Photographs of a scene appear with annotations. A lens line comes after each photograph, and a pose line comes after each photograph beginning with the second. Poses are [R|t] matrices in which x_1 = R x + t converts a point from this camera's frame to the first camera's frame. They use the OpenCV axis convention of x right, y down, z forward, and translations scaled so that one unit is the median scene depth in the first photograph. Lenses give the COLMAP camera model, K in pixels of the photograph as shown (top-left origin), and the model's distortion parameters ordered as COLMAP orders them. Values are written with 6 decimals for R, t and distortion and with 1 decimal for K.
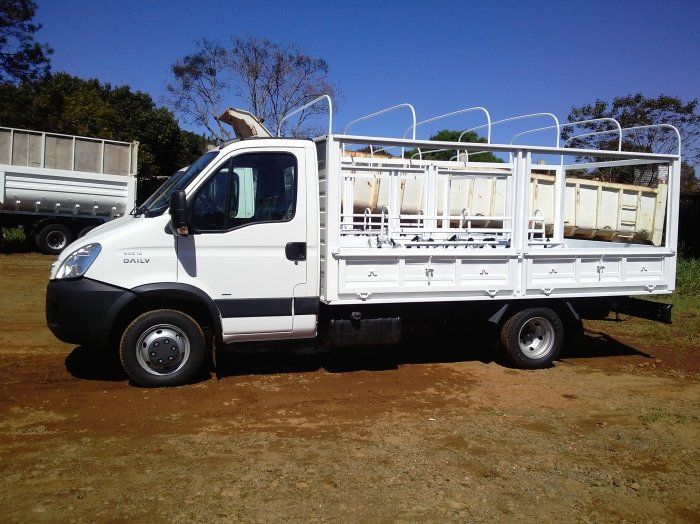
lens RADIAL K [[633.1, 0, 352.7], [0, 633.1, 258.9], [0, 0, 1]] dist [0.083604, -0.267723]
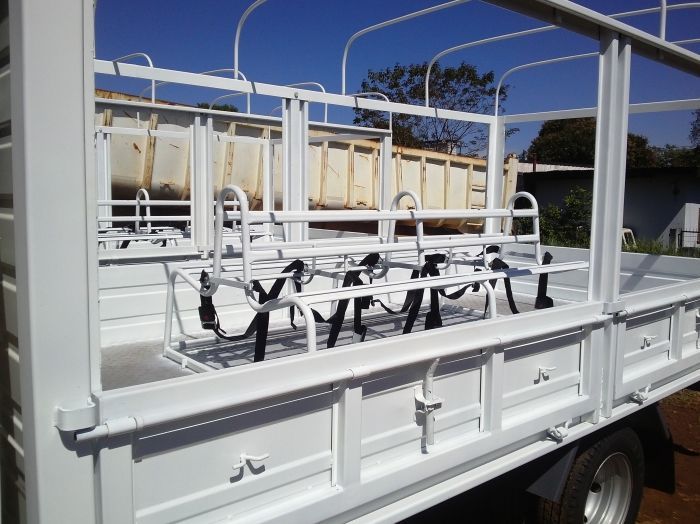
lens RADIAL K [[633.1, 0, 352.7], [0, 633.1, 258.9], [0, 0, 1]] dist [0.083604, -0.267723]
pose [[0.929332, -0.039847, 0.367088, -0.010356], [0.028127, 0.998911, 0.037224, -0.036826], [-0.368171, -0.024269, 0.929441, 0.441912]]
